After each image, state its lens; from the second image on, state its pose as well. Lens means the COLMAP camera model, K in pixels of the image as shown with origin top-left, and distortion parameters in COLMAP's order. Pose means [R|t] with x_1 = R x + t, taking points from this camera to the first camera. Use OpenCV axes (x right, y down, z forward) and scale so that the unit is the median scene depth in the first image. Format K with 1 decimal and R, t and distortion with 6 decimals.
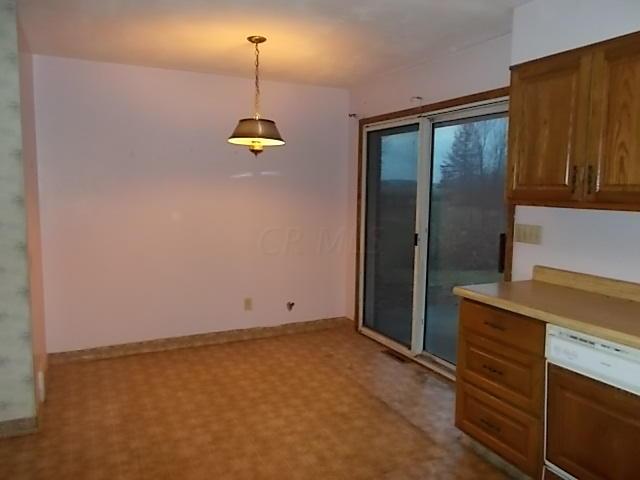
lens RADIAL K [[477.3, 0, 319.5], [0, 477.3, 231.1], [0, 0, 1]] dist [0.035905, -0.057042]
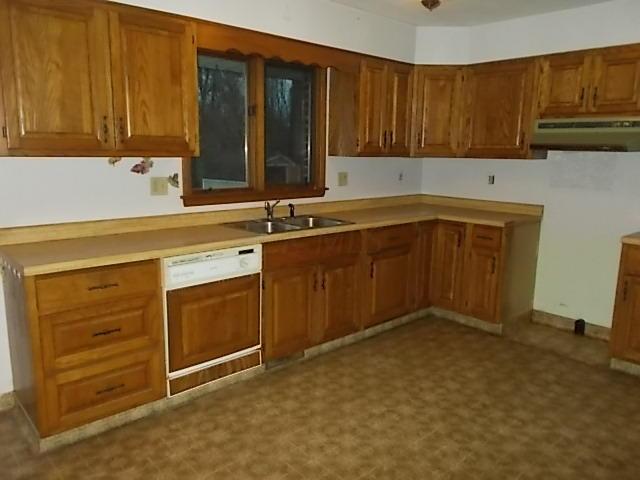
lens RADIAL K [[477.3, 0, 319.5], [0, 477.3, 231.1], [0, 0, 1]] dist [0.035905, -0.057042]
pose [[-0.284398, -0.174460, 0.942699, -0.678343], [0.067073, 0.977273, 0.201093, -0.074037], [-0.956357, 0.120421, -0.266233, 0.918704]]
